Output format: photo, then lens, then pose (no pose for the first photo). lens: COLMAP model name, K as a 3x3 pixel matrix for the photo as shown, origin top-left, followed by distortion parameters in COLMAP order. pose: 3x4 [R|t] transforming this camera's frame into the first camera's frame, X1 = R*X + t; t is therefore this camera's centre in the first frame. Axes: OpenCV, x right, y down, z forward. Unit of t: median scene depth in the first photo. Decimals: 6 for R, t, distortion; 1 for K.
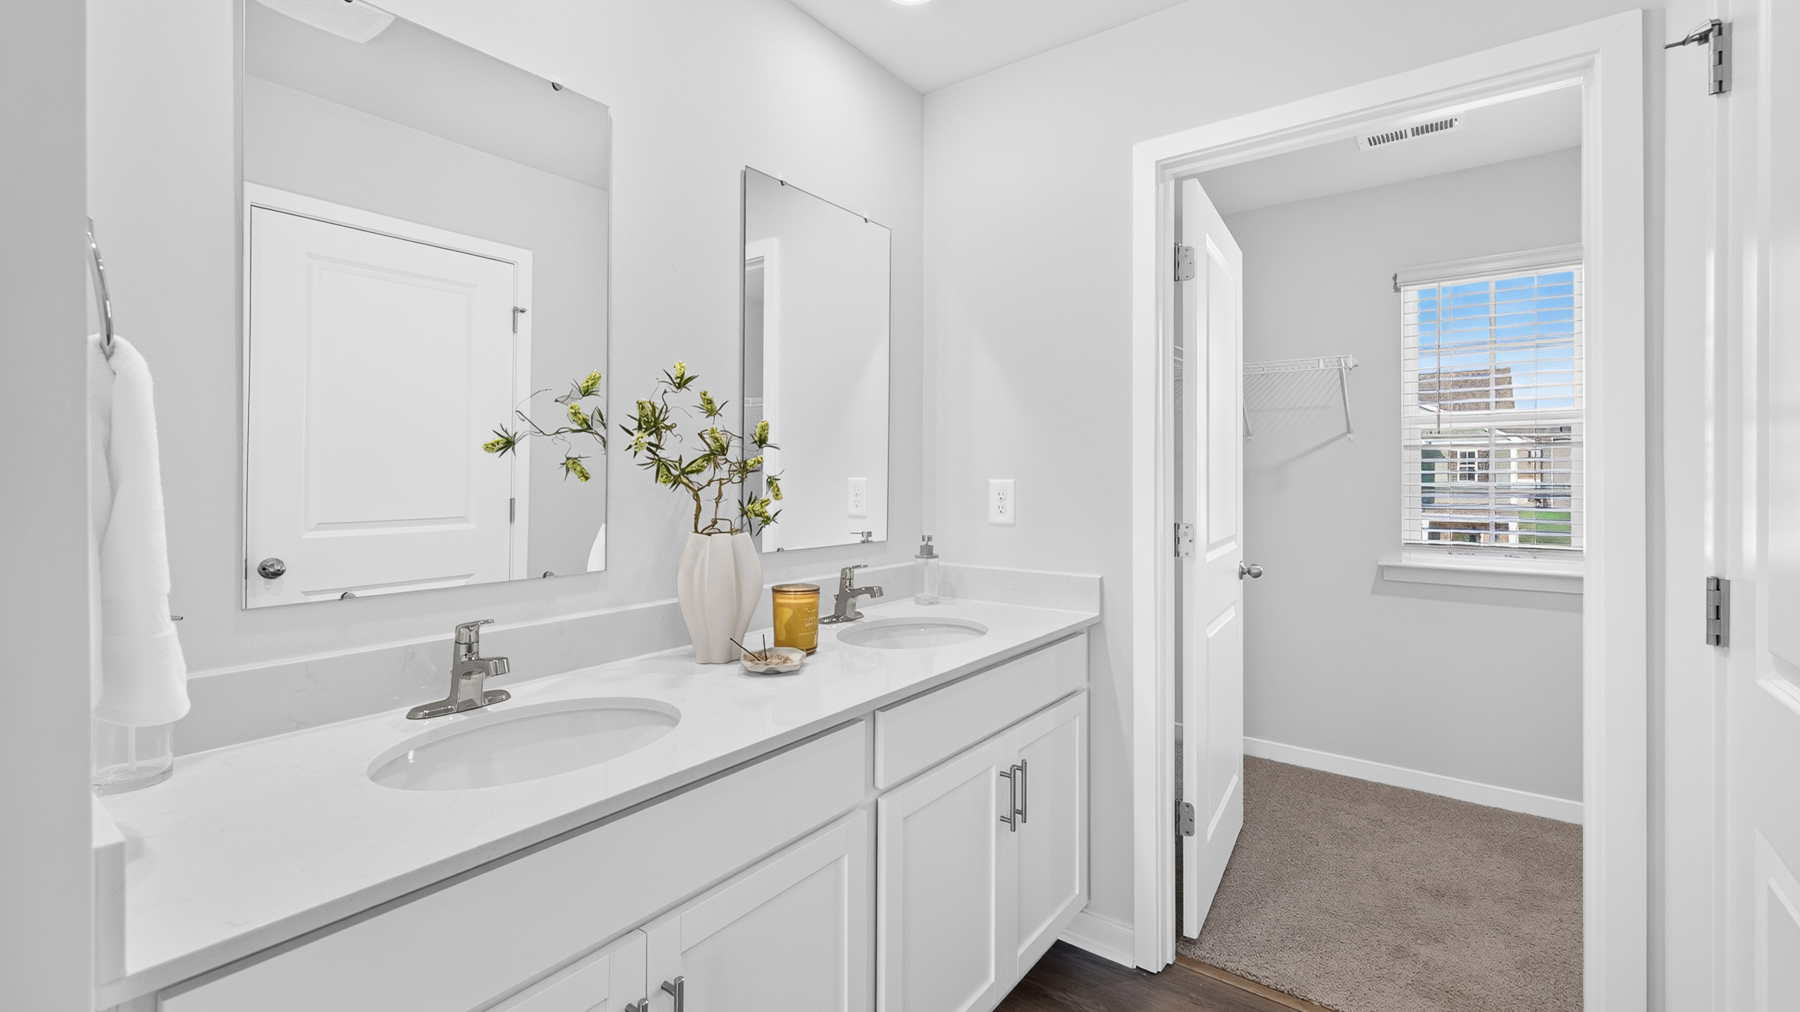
lens RADIAL K [[740.8, 0, 904.8], [0, 740.8, 475.0], [0, 0, 1]] dist [-0.000642, -0.000960]
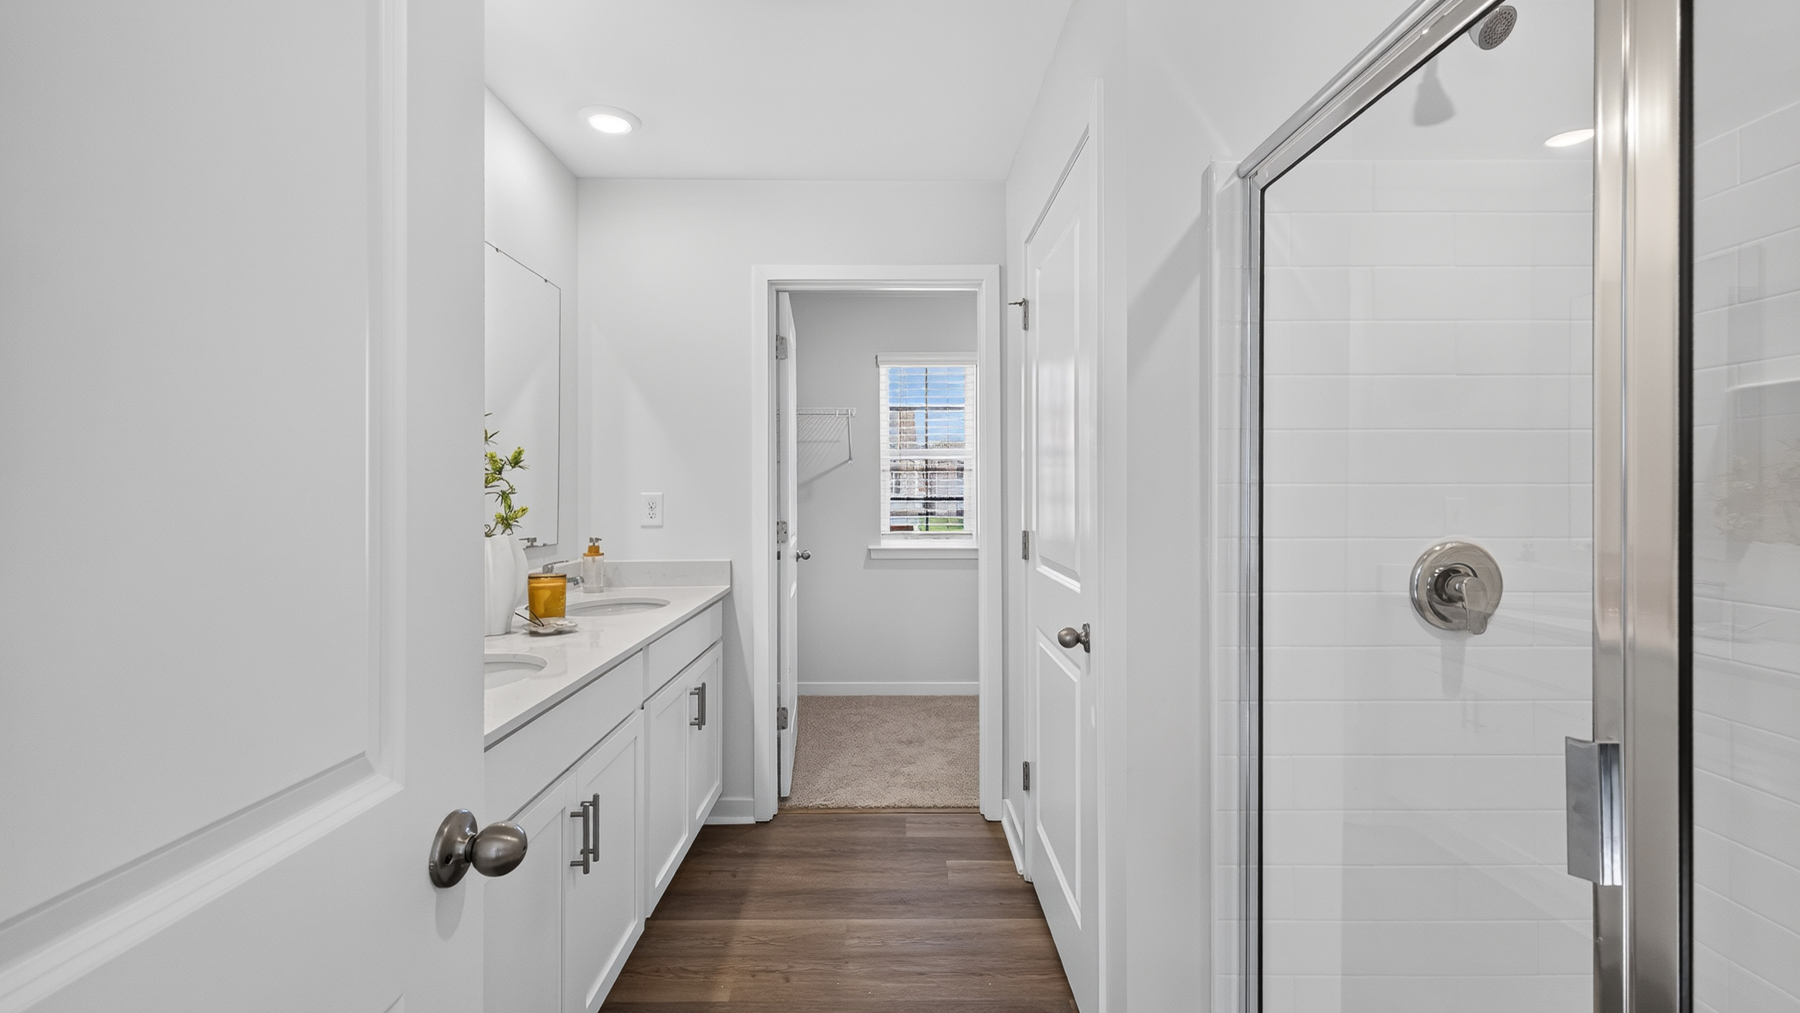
lens RADIAL K [[740.8, 0, 899.6], [0, 740.8, 489.0], [0, 0, 1]] dist [-0.000642, -0.000960]
pose [[0.784108, -0.002307, 0.620620, -0.345197], [0.003031, 0.999995, -0.000112, 0.000576], [-0.620617, 0.001969, 0.784112, -0.306776]]
